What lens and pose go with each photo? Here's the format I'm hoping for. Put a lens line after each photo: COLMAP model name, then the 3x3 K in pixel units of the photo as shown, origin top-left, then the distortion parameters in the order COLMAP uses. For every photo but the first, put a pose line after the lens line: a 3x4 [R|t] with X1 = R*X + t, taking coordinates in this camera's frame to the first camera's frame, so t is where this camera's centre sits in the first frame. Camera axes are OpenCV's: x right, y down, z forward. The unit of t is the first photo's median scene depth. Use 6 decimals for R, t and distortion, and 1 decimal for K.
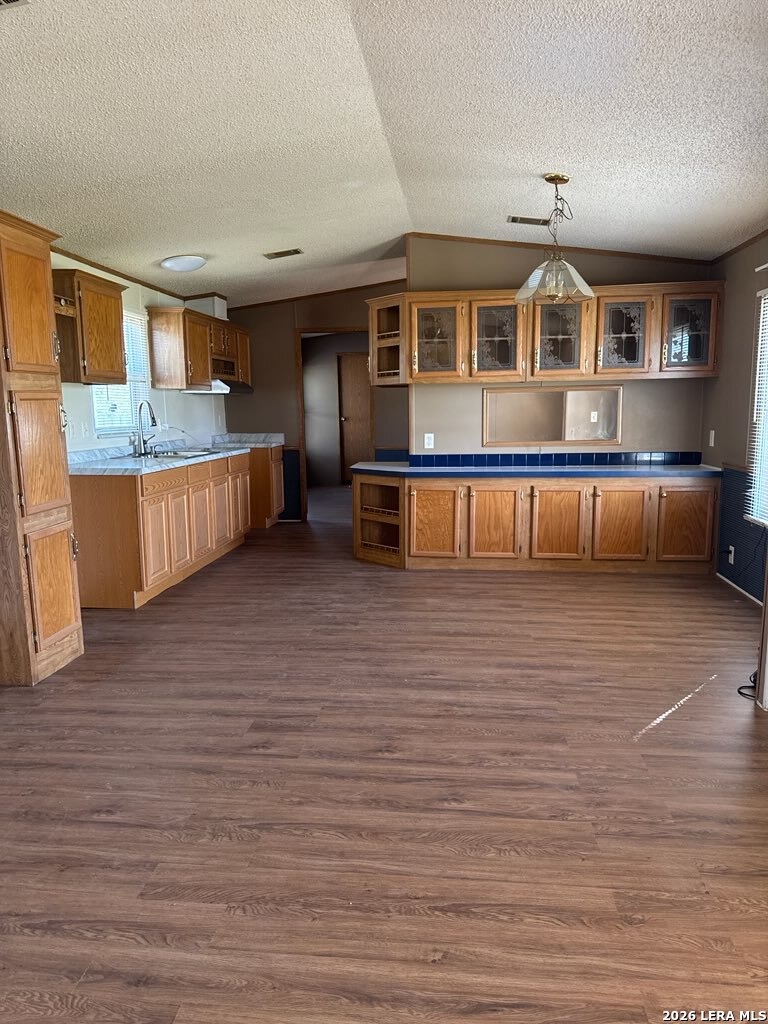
lens RADIAL K [[718.9, 0, 372.9], [0, 718.9, 504.7], [0, 0, 1]] dist [0.035887, -0.031629]
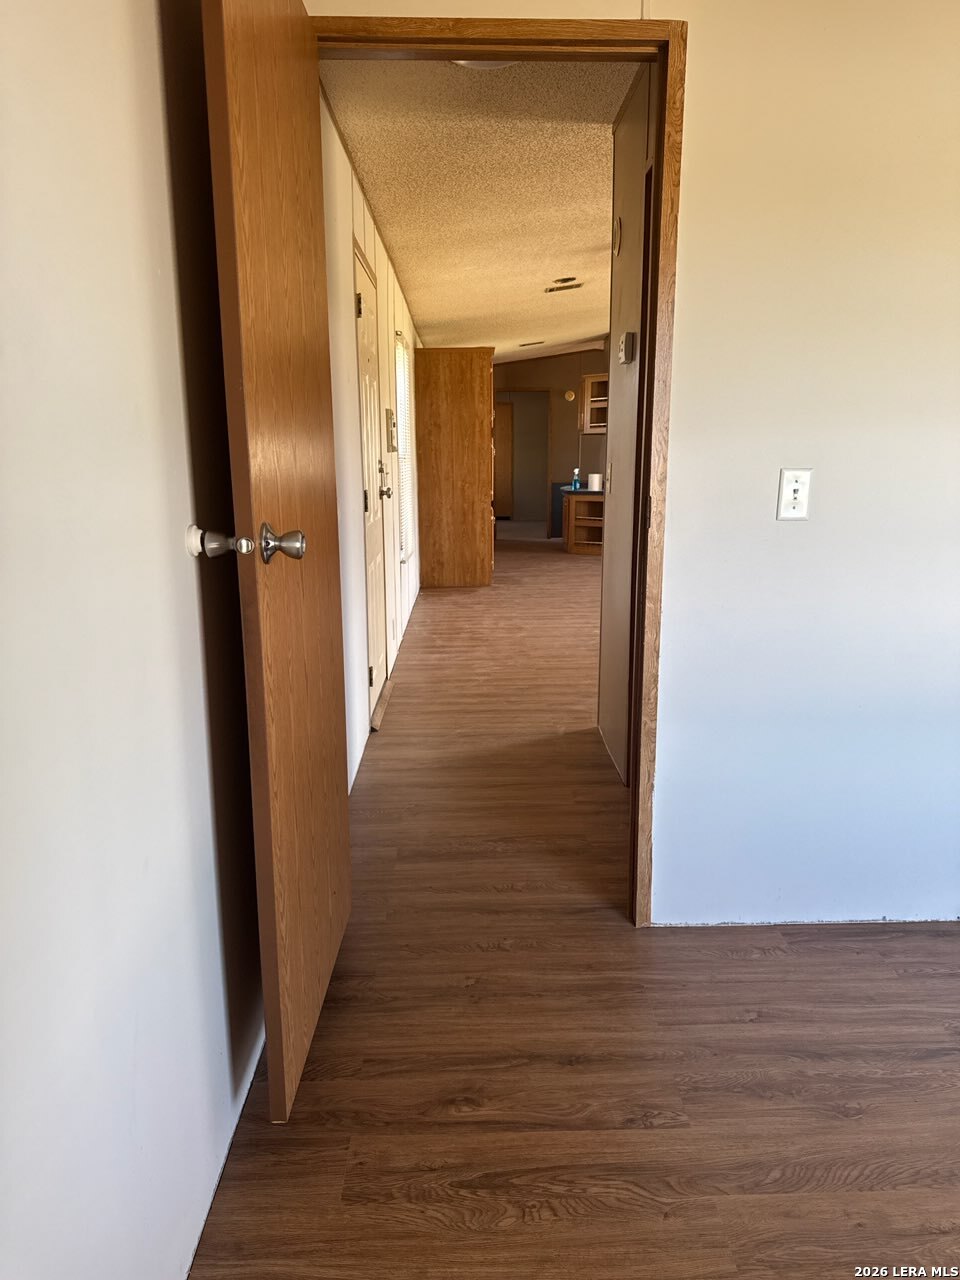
lens RADIAL K [[898.6, 0, 488.8], [0, 898.6, 641.0], [0, 0, 1]] dist [0.035887, -0.031629]
pose [[0.990847, -0.017604, 0.133837, -0.482717], [0.008758, 0.997755, 0.066401, 0.140426], [-0.134706, -0.064622, 0.988776, -0.871493]]
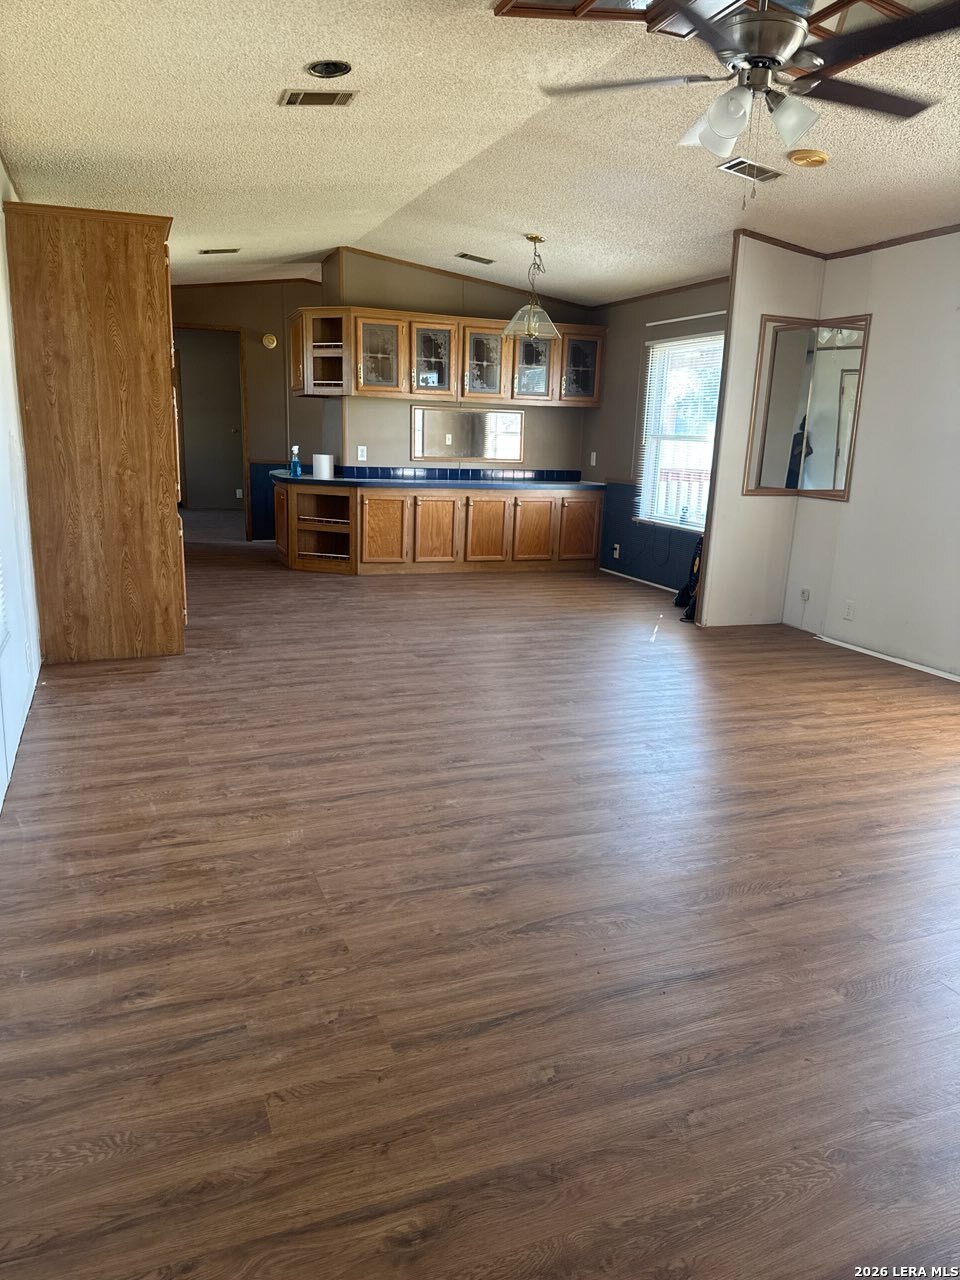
lens RADIAL K [[898.6, 0, 501.1], [0, 898.6, 631.5], [0, 0, 1]] dist [0.035887, -0.031629]
pose [[0.871794, -0.062948, 0.485812, -0.426703], [0.021840, 0.995718, 0.089828, 0.059075], [-0.489386, -0.067701, 0.869436, -0.264988]]
